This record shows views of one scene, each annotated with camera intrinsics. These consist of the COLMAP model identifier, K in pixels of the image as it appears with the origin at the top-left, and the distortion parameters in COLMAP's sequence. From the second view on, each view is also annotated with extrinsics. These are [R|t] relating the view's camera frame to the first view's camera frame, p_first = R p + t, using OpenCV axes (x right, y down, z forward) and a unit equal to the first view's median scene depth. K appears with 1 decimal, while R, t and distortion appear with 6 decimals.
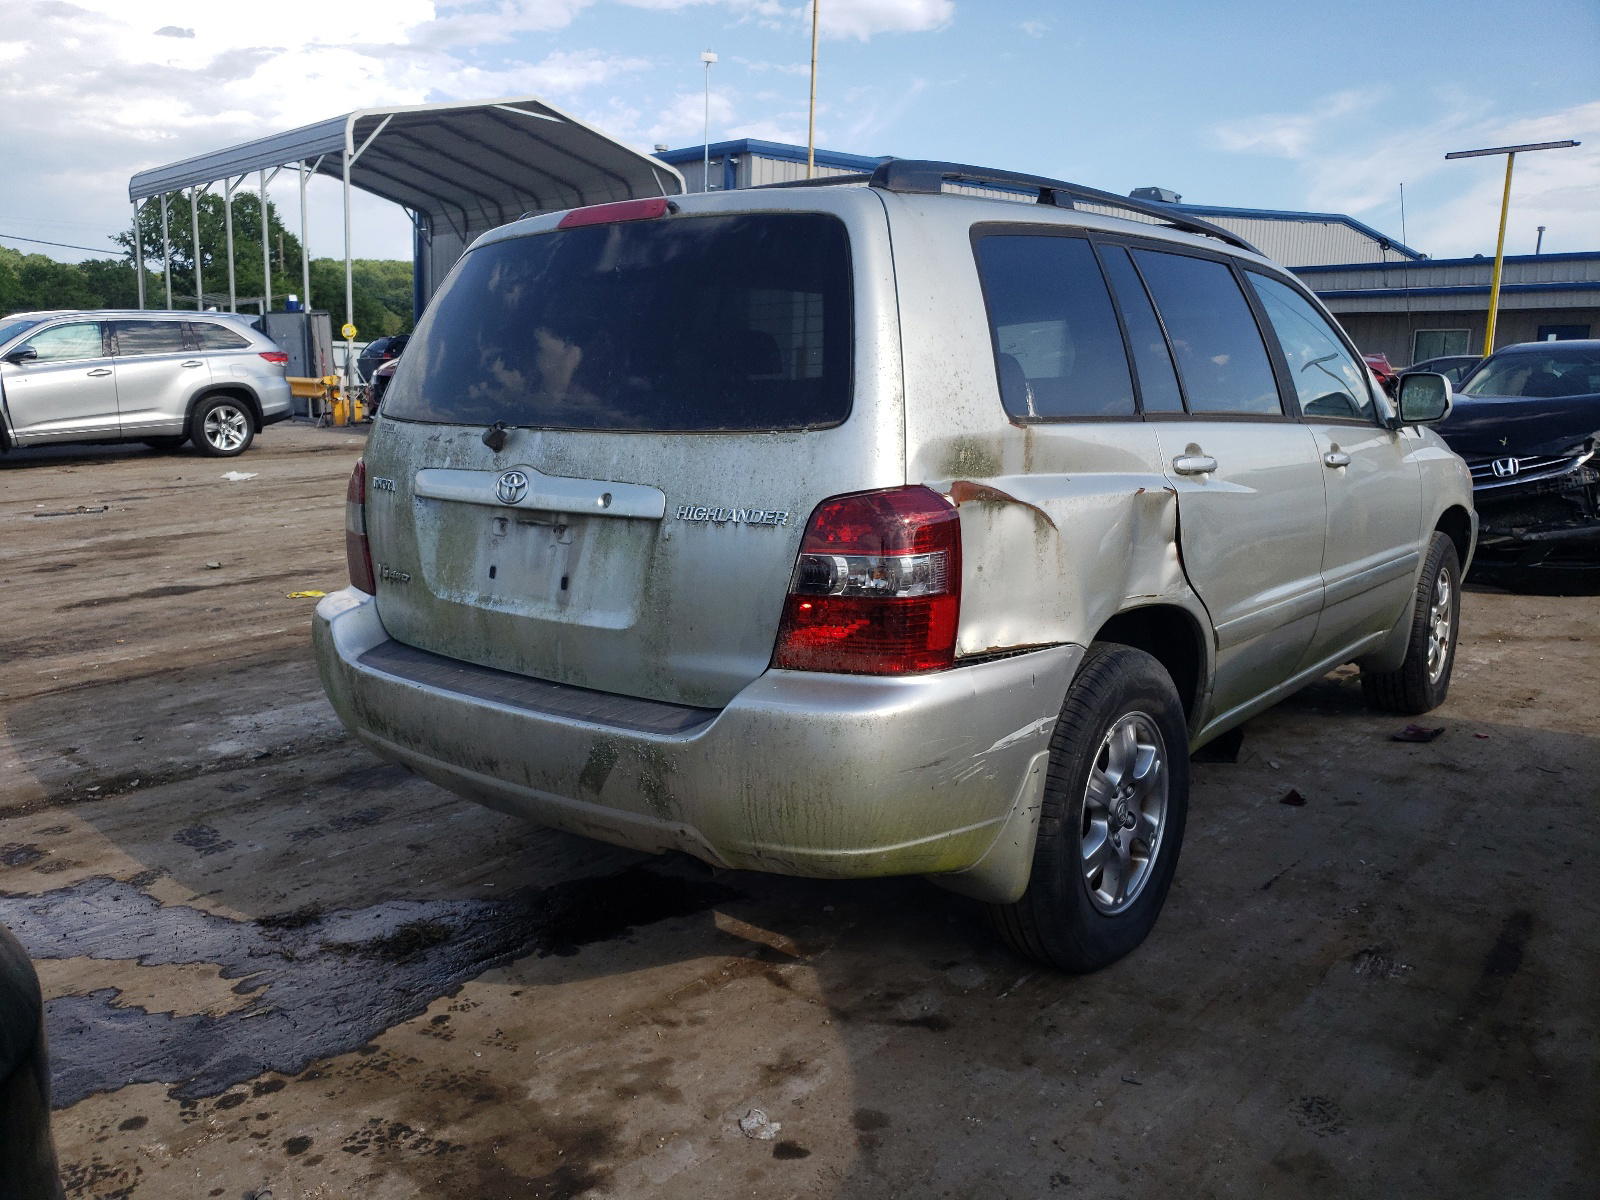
lens RADIAL K [[1279.5, 0, 798.9], [0, 1279.5, 596.1], [0, 0, 1]] dist [0.037959, -0.000745]
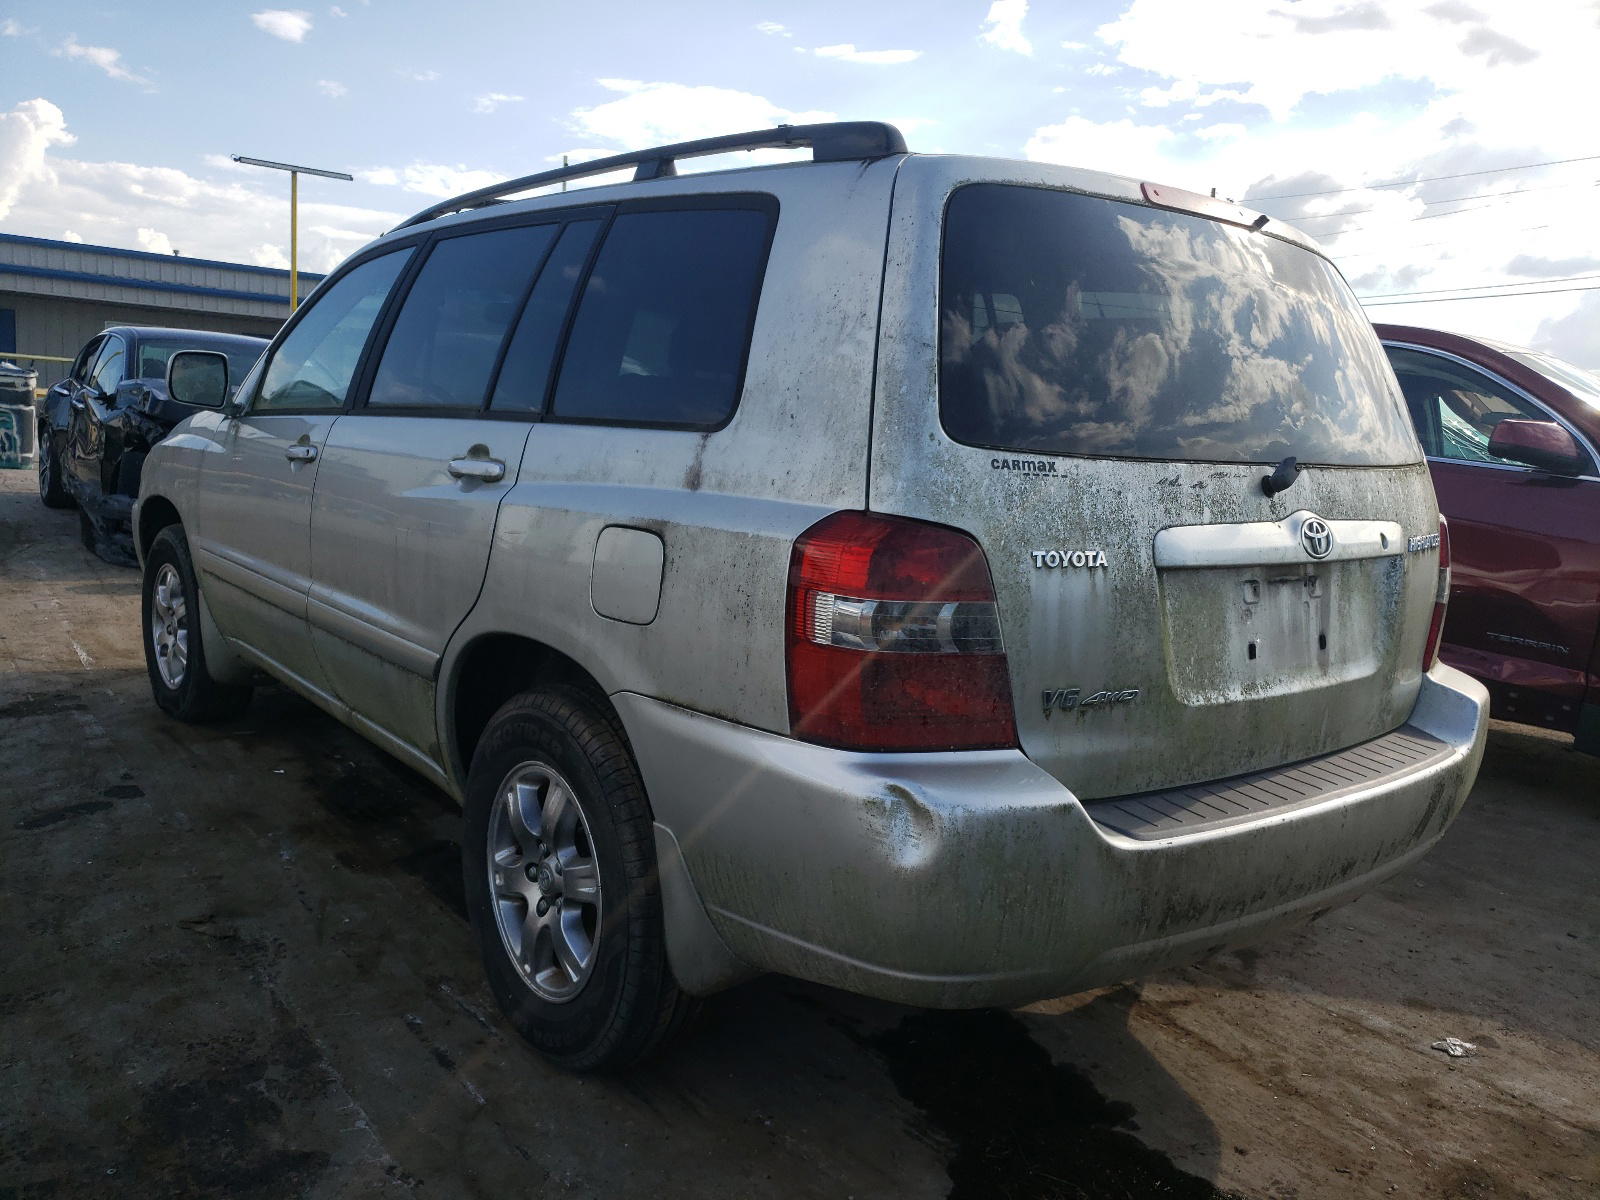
lens RADIAL K [[1218.4, 0, 783.5], [0, 1218.4, 637.4], [0, 0, 1]] dist [0.031122, 0.007883]
pose [[0.206548, -0.157737, 0.965638, -1.005557], [0.113049, 0.984157, 0.136581, -0.159132], [-0.971884, 0.080954, 0.221108, 1.099986]]
